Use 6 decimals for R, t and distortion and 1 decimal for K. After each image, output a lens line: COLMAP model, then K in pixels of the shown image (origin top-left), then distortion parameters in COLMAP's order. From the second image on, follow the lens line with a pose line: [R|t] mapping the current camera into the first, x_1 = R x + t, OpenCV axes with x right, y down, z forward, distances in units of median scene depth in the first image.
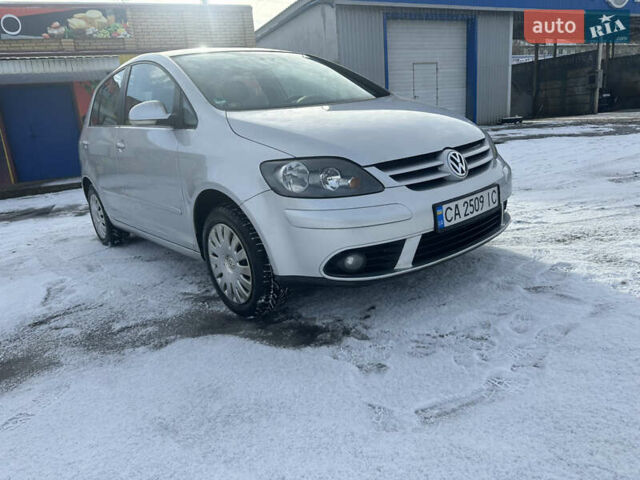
lens RADIAL K [[463.5, 0, 319.8], [0, 463.5, 237.2], [0, 0, 1]] dist [0.013890, -0.008777]
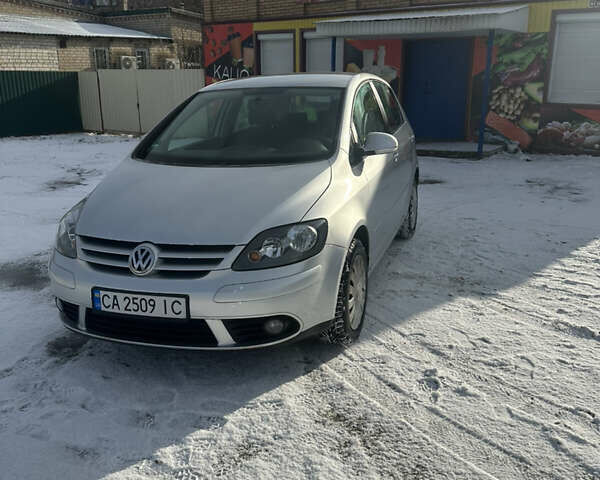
lens RADIAL K [[581.3, 0, 300.8], [0, 581.3, 236.1], [0, 0, 1]] dist [0.048659, 0.000000]
pose [[0.501890, 0.310641, -0.807223, 1.524341], [-0.244555, 0.946163, 0.212057, -0.578798], [0.829638, 0.090981, 0.550839, 0.597629]]
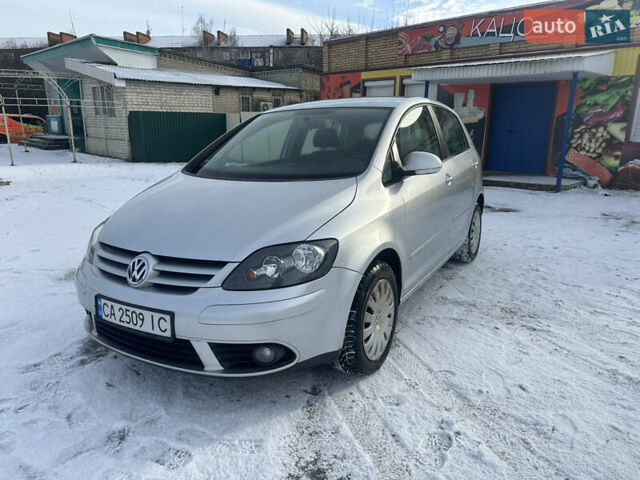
lens RADIAL K [[463.5, 0, 320.5], [0, 463.5, 240.4], [0, 0, 1]] dist [0.013890, -0.008777]
pose [[0.322131, 0.318793, -0.891405, 1.302974], [-0.258815, 0.935381, 0.240991, -0.567242], [0.910630, 0.153078, 0.383824, 0.991909]]
